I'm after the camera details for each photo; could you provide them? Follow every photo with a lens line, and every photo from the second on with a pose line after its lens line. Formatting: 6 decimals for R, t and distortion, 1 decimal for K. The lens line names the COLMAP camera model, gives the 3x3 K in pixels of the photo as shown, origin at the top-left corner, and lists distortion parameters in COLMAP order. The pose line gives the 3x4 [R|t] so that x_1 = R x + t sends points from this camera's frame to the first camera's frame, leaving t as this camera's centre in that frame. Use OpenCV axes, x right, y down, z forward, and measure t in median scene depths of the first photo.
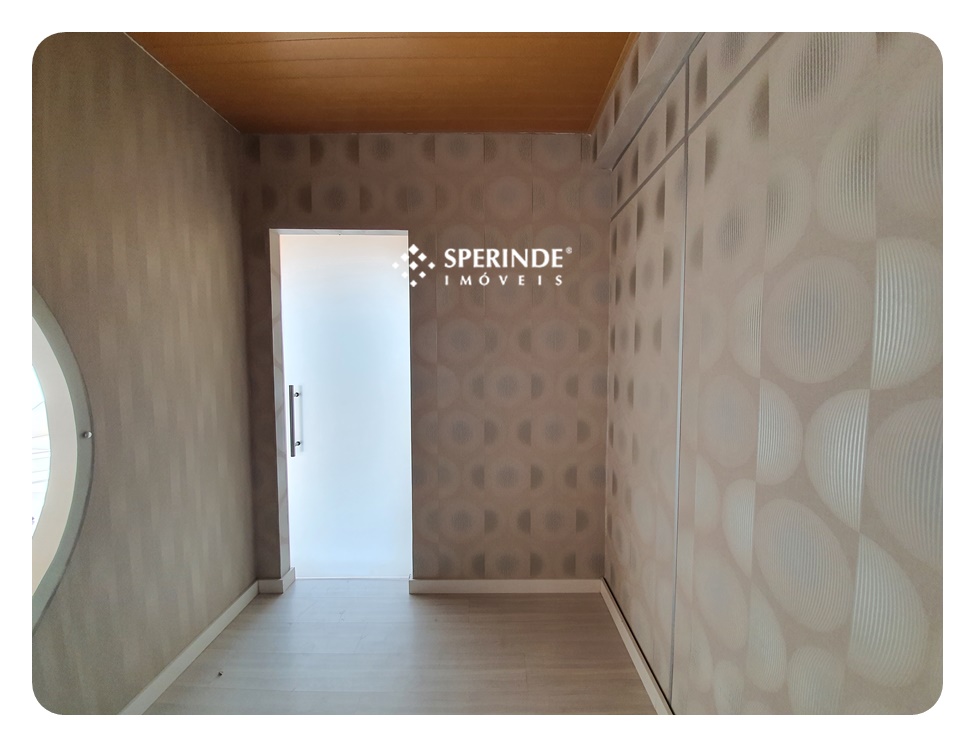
lens RADIAL K [[364.0, 0, 494.9], [0, 364.0, 373.8], [0, 0, 1]] dist [-0.004919, -0.005162]
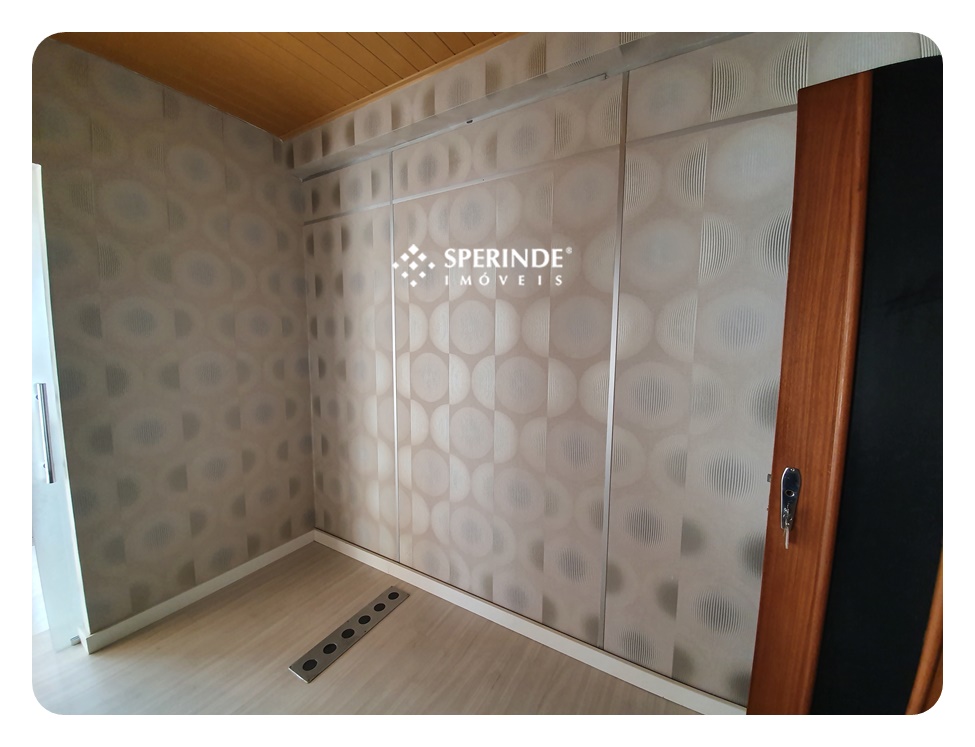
lens RADIAL K [[364.0, 0, 492.2], [0, 364.0, 370.9], [0, 0, 1]] dist [-0.004919, -0.005162]
pose [[0.517506, -0.075509, 0.852341, -0.384463], [0.039106, 0.997145, 0.064594, -0.005218], [-0.854786, -0.000097, 0.518981, -0.113611]]
